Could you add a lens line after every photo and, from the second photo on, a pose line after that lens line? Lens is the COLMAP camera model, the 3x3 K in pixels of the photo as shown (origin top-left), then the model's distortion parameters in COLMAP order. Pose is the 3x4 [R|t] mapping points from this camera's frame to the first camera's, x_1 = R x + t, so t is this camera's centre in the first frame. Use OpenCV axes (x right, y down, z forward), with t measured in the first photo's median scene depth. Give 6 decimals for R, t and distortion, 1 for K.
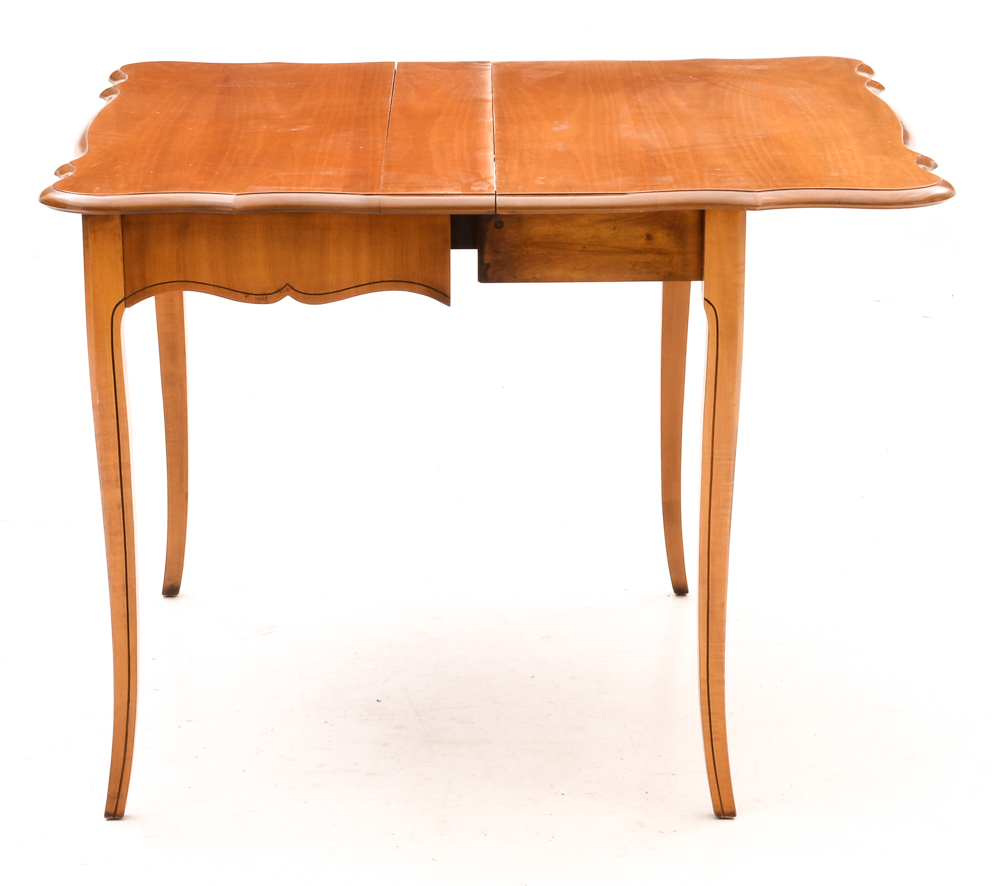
lens RADIAL K [[2905.8, 0, 499.6], [0, 2905.8, 448.1], [0, 0, 1]] dist [0.167788, 0.000000]
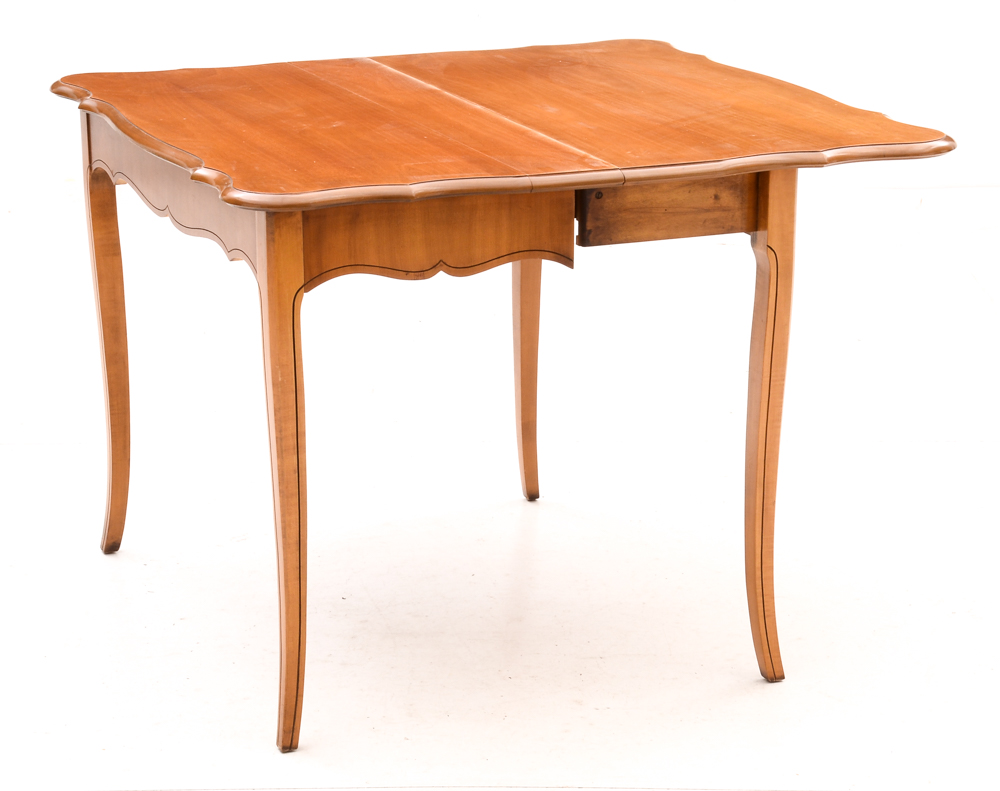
lens RADIAL K [[2463.3, 0, 500.0], [0, 2463.3, 390.1], [0, 0, 1]] dist [0.103166, 0.000000]
pose [[0.949780, -0.092040, 0.299075, -0.337098], [0.089730, 0.995734, 0.021479, -0.024312], [-0.299776, 0.006436, 0.953988, 0.077161]]
